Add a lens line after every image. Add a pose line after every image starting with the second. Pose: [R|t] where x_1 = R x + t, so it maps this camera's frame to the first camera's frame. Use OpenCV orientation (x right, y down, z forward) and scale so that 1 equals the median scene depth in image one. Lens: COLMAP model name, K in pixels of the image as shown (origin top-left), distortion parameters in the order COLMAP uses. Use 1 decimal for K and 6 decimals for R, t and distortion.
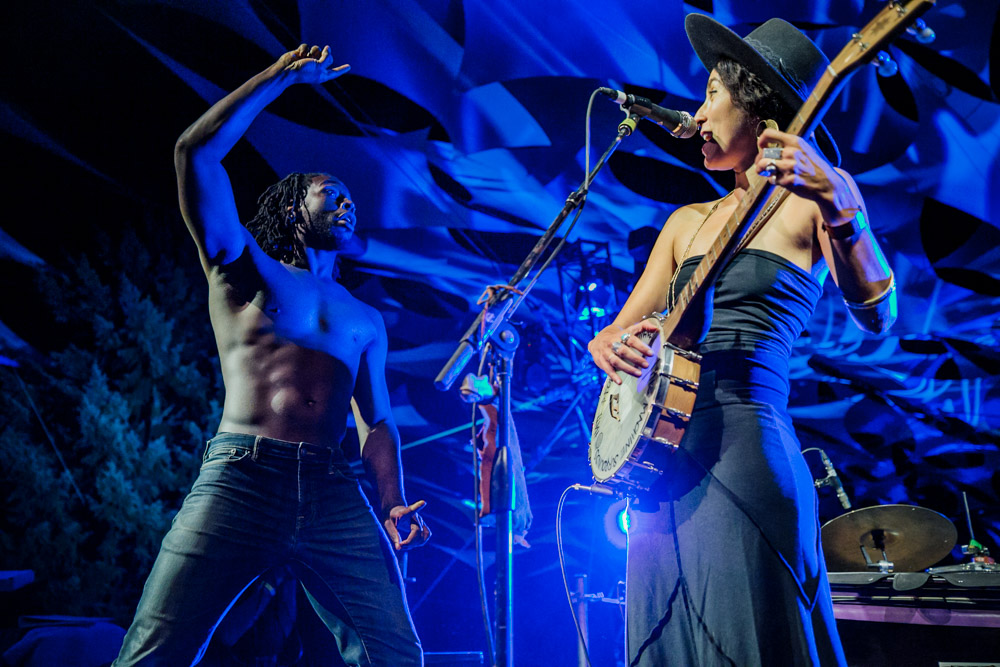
lens RADIAL K [[886.9, 0, 499.3], [0, 886.9, 345.1], [0, 0, 1]] dist [0.007357, -0.005671]
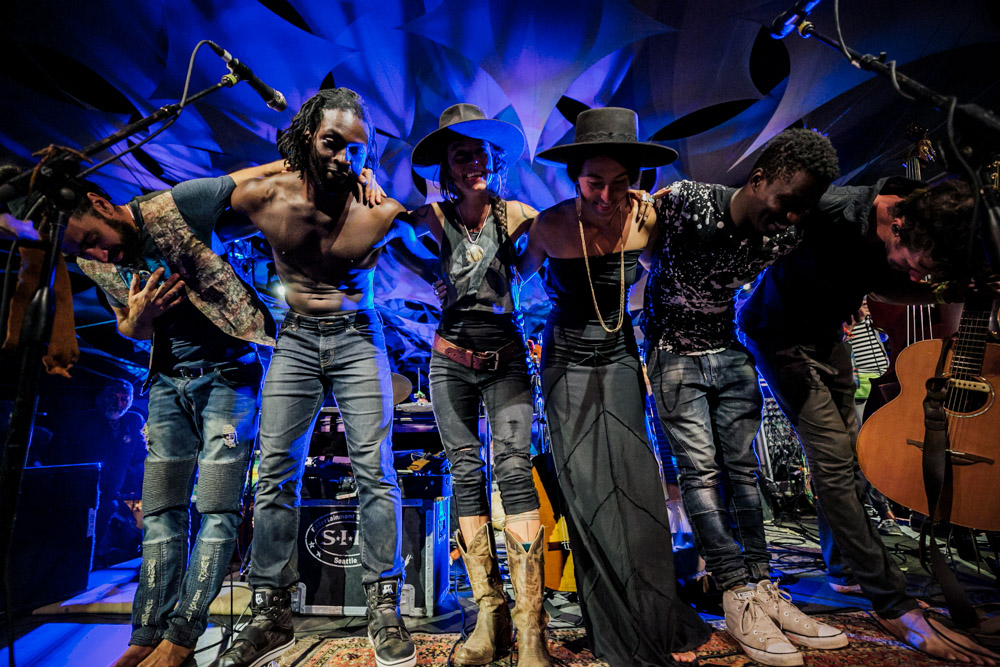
lens RADIAL K [[442.5, 0, 500.9], [0, 442.5, 331.7], [0, 0, 1]] dist [-0.004238, 0.000371]
pose [[0.795112, 0.102869, 0.597674, 0.056589], [-0.145092, 0.989156, 0.022774, 0.030769], [-0.588850, -0.104825, 0.801416, 0.088000]]
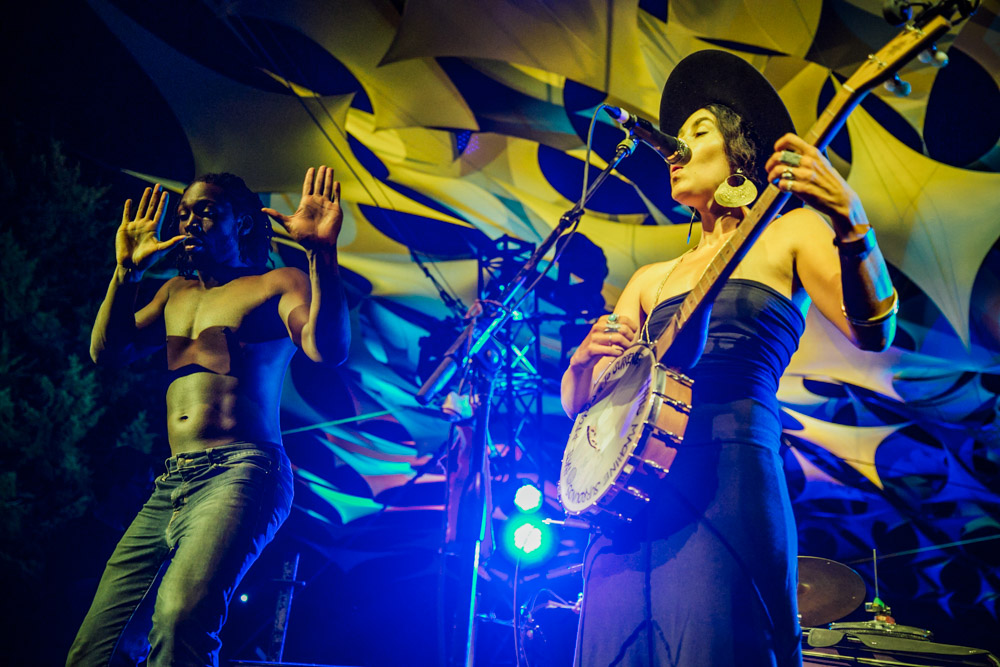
lens RADIAL K [[944.7, 0, 492.8], [0, 944.7, 343.6], [0, 0, 1]] dist [0.019757, 0.000000]
pose [[0.986005, 0.124065, 0.111360, -0.034587], [-0.124909, 0.992168, 0.000611, -0.007686], [-0.110412, -0.014512, 0.993780, -0.000642]]
